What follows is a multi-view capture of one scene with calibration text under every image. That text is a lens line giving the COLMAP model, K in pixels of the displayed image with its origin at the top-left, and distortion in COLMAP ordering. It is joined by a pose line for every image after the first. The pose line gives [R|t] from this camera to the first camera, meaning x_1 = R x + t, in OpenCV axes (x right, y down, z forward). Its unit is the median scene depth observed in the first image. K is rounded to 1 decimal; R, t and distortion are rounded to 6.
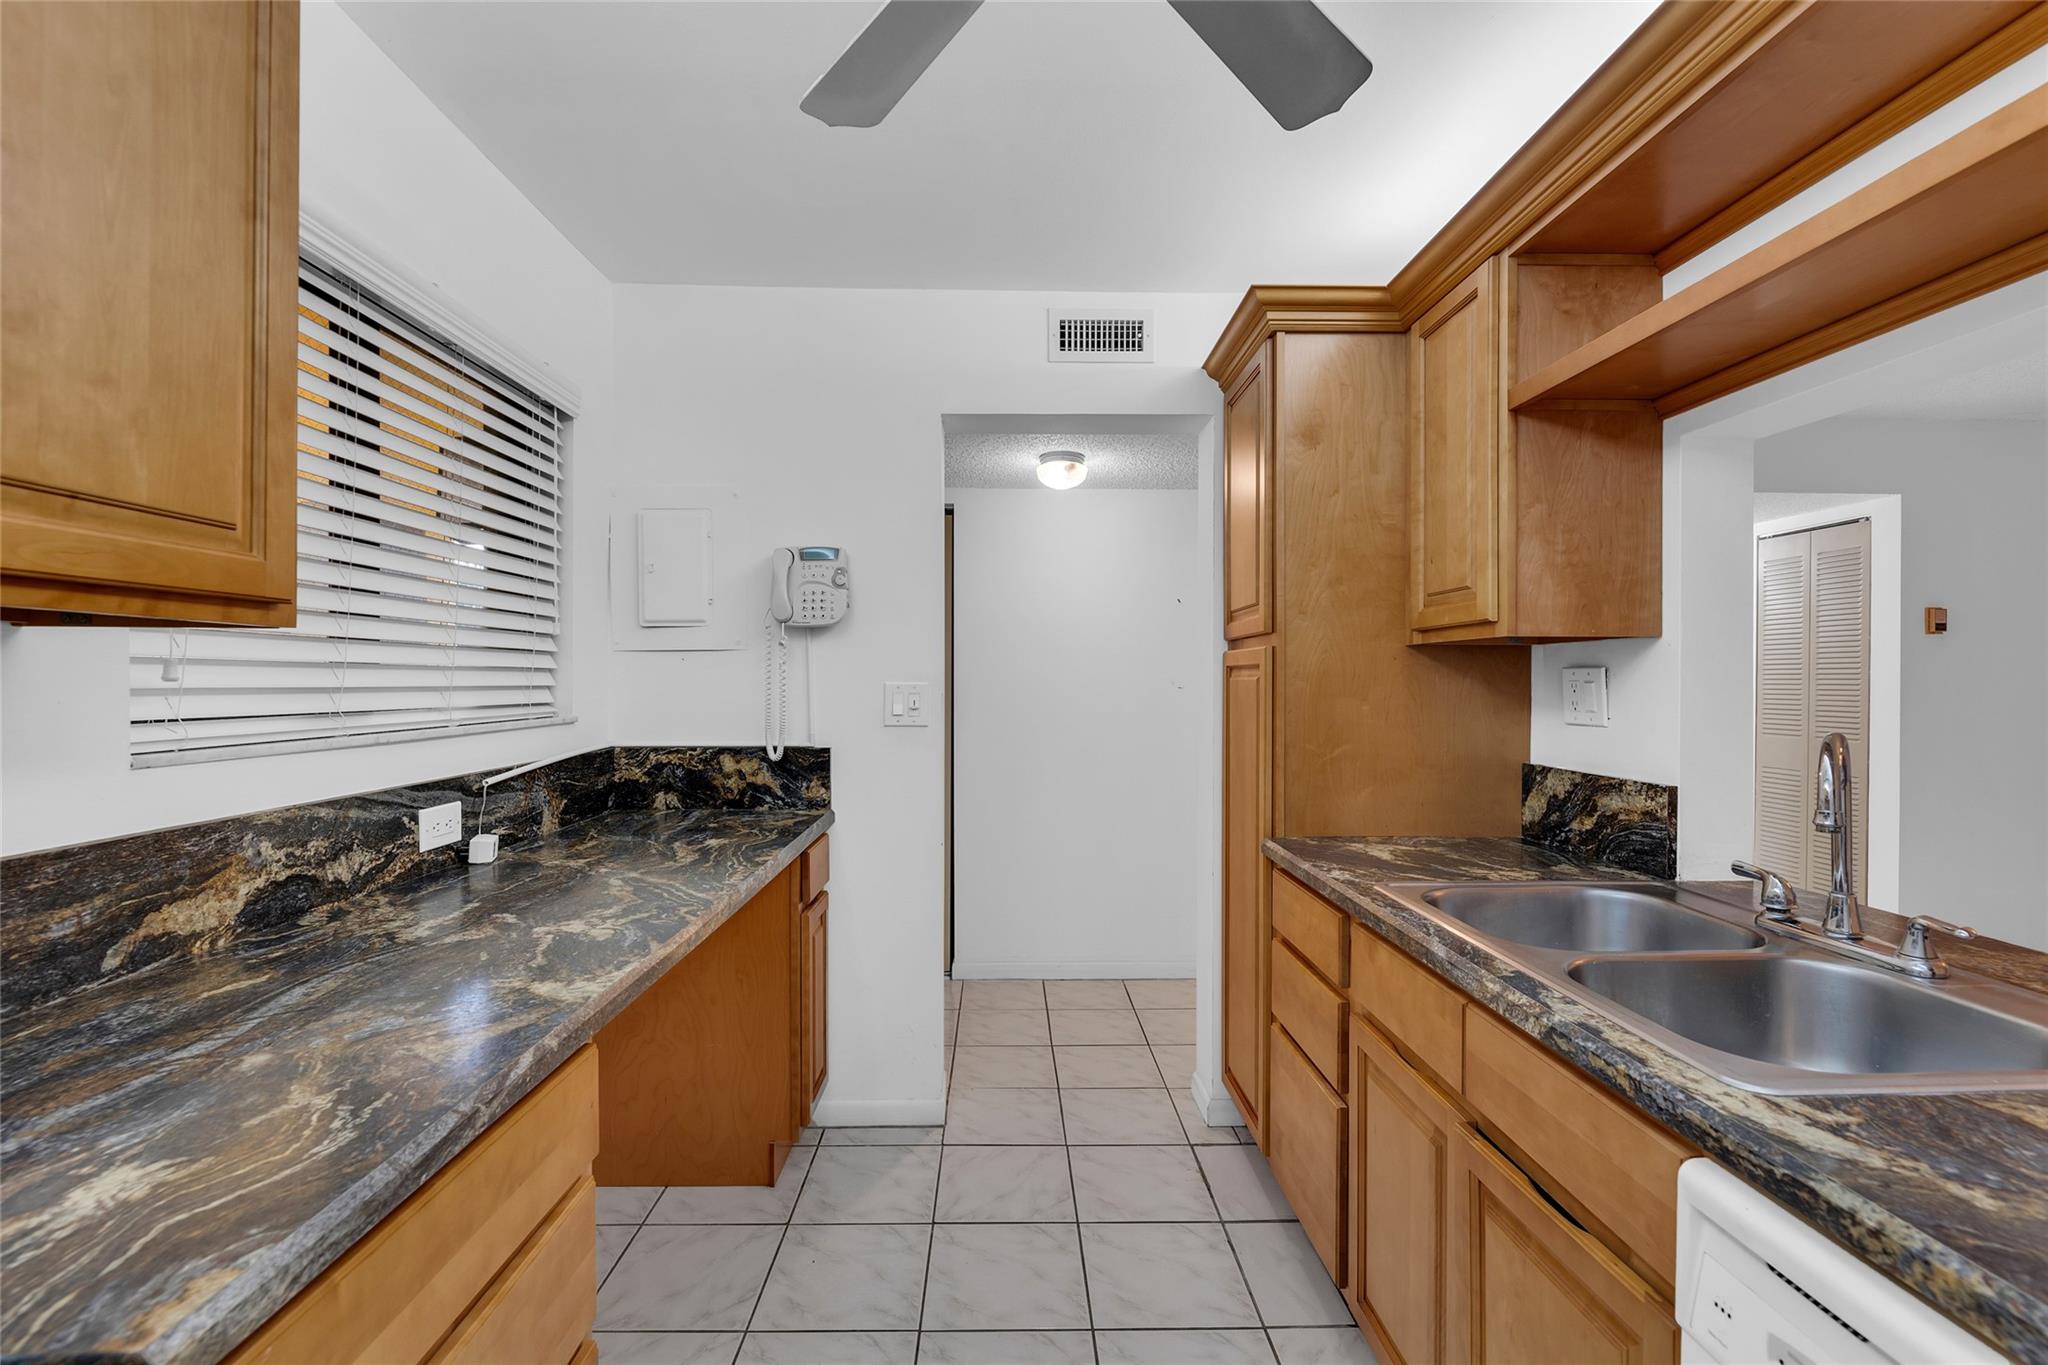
lens RADIAL K [[889.3, 0, 1025.7], [0, 889.3, 683.7], [0, 0, 1]] dist [0.000474, -0.002258]
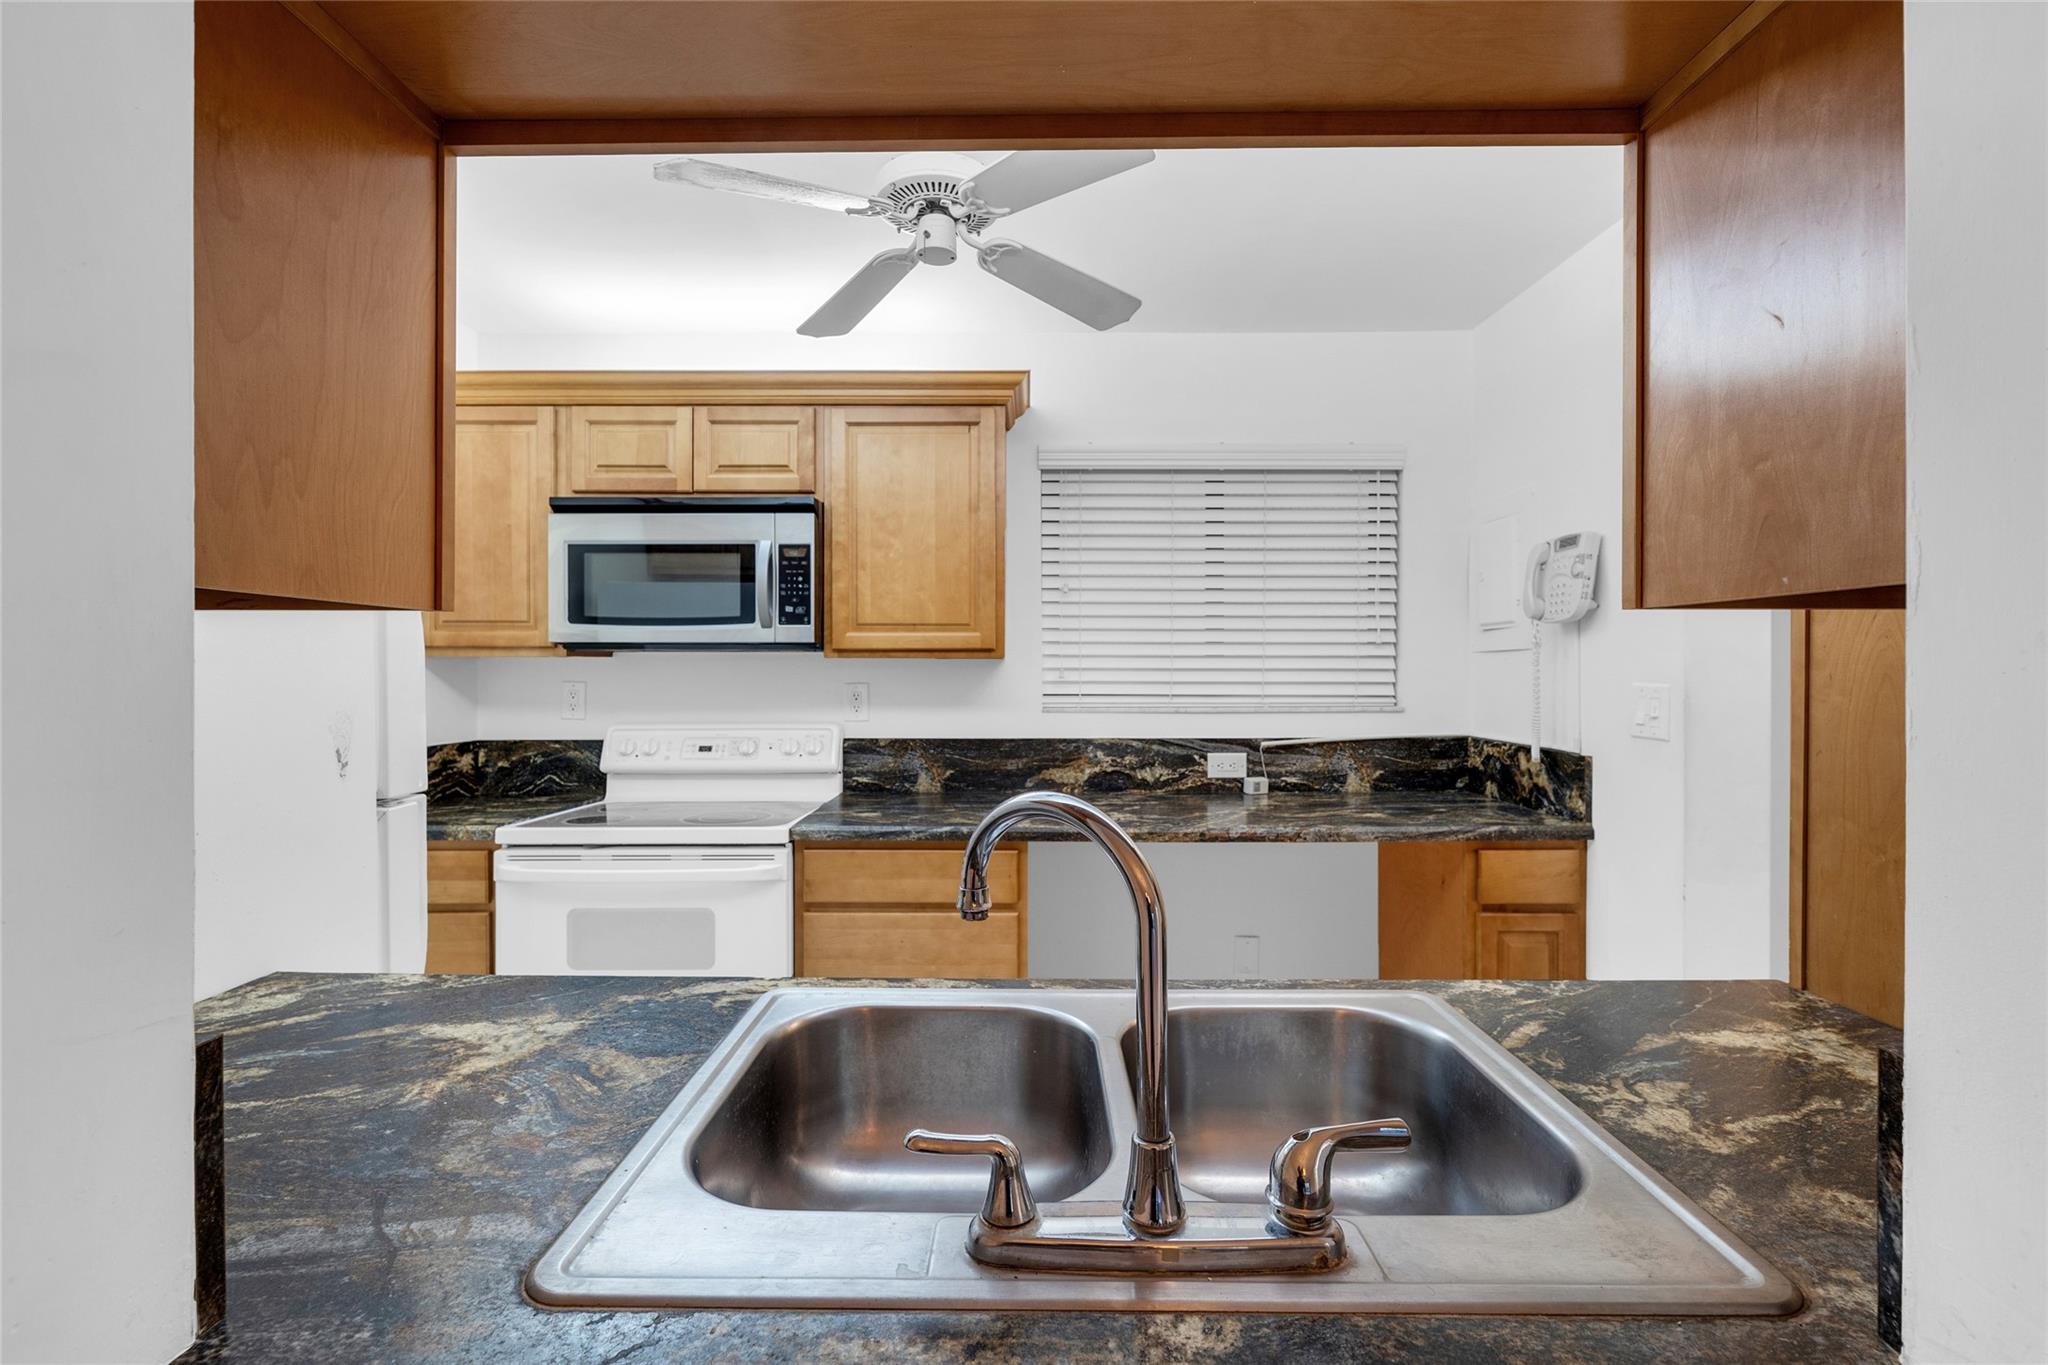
lens RADIAL K [[889.3, 0, 1010.9], [0, 889.3, 672.3], [0, 0, 1]] dist [0.000474, -0.002258]
pose [[-0.047812, 0.003631, -0.998850, 1.146344], [-0.004110, 0.999984, 0.003832, -0.021273], [0.998848, 0.004289, -0.047797, 0.757904]]
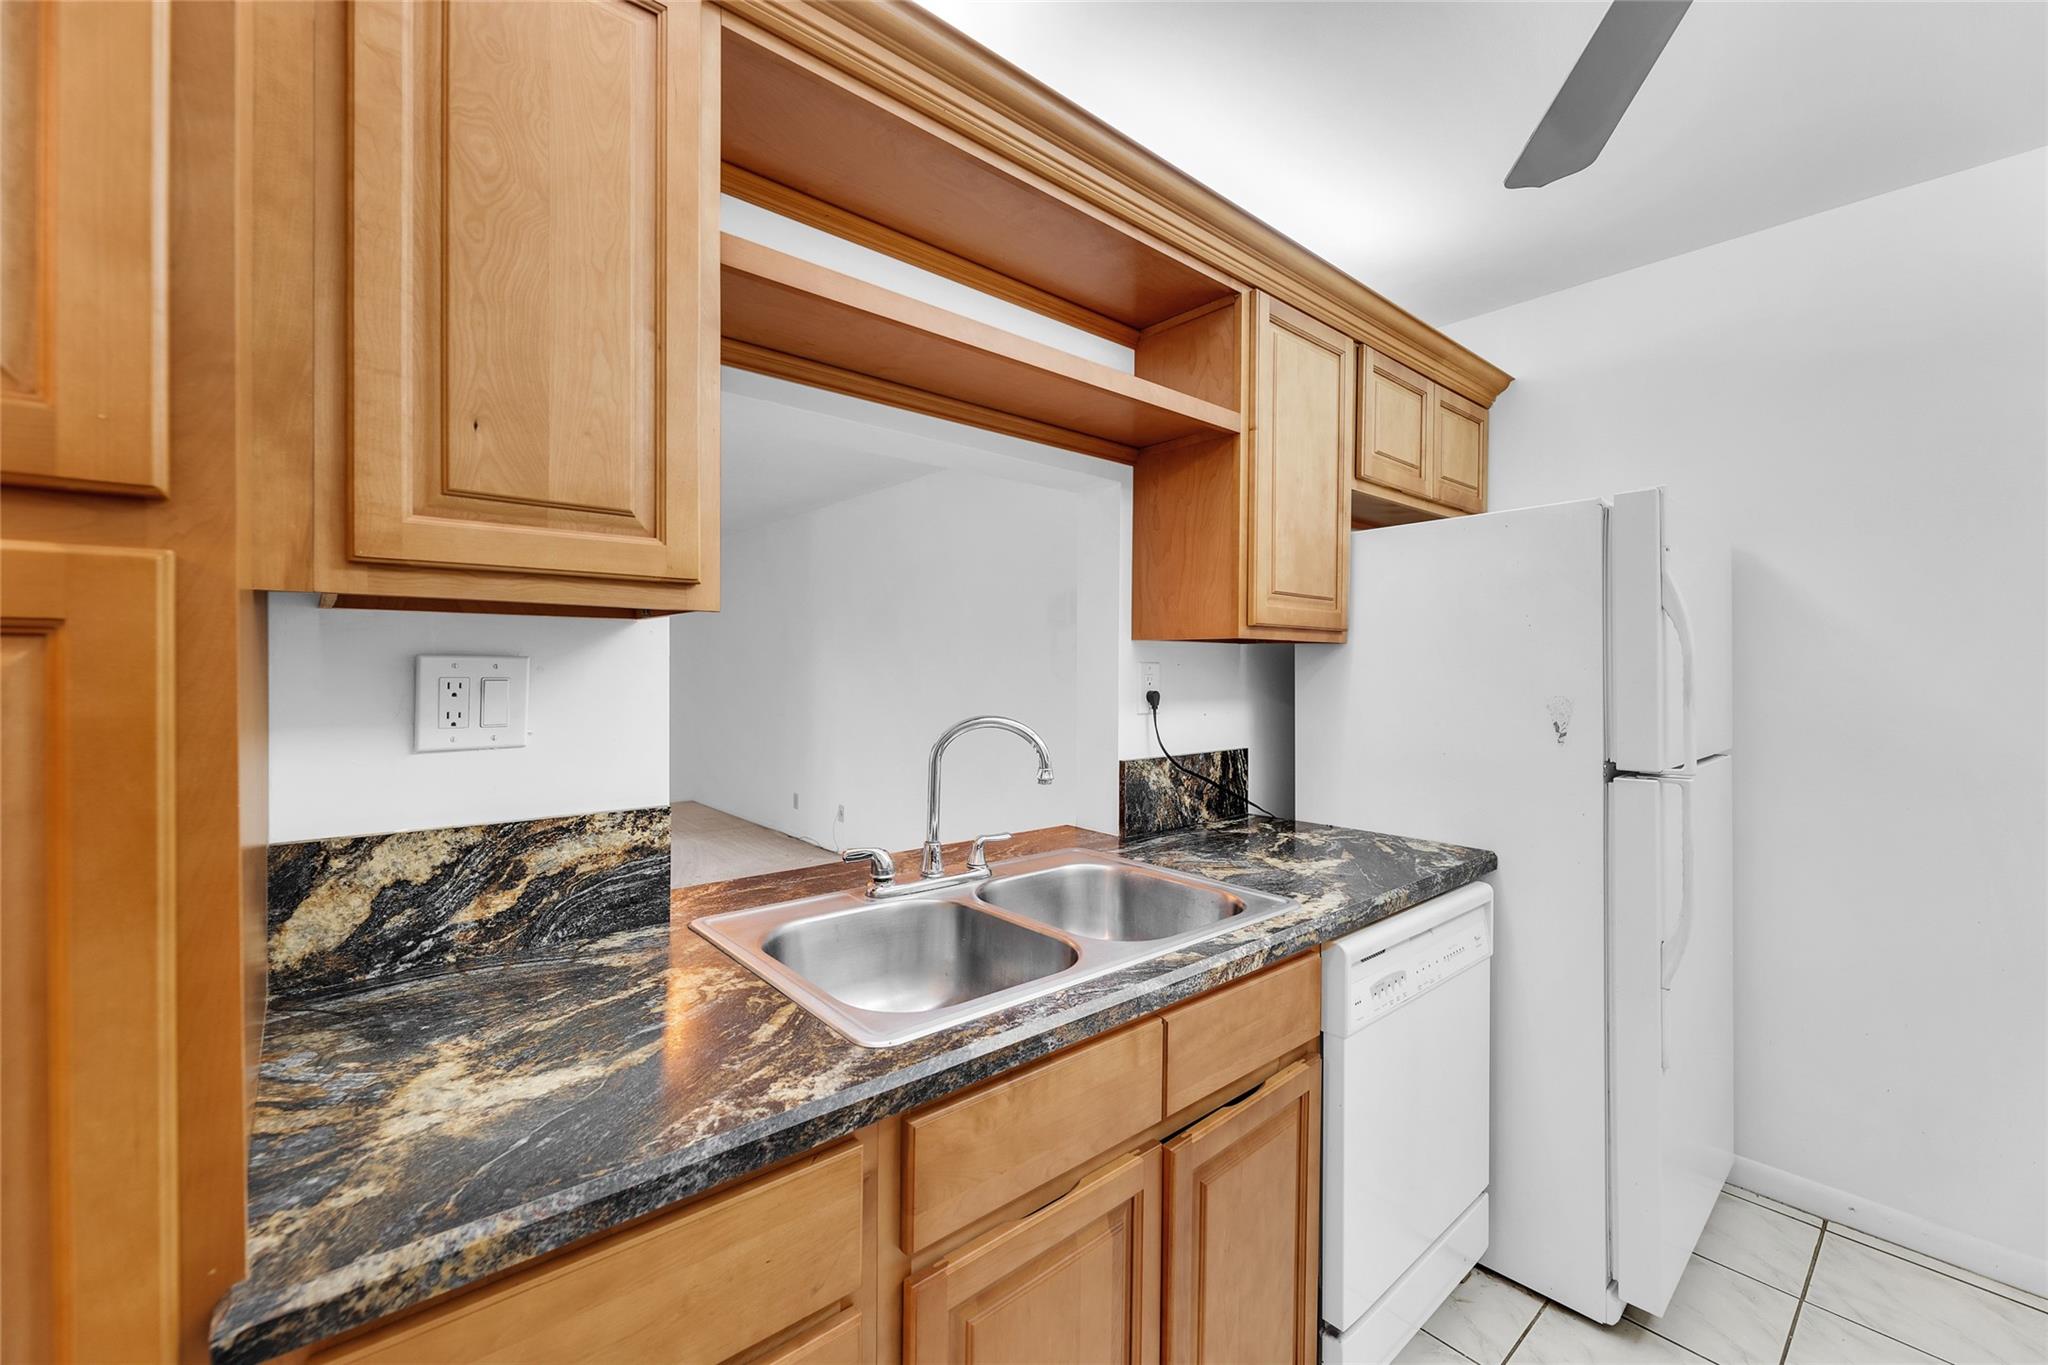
lens RADIAL K [[834.7, 0, 1032.9], [0, 834.7, 671.2], [0, 0, 1]] dist [-0.000874, -0.000617]
pose [[-0.638383, -0.008418, 0.769672, -0.079682], [-0.004596, 0.999964, 0.007125, -0.016088], [-0.769705, 0.001011, -0.638399, 1.333367]]
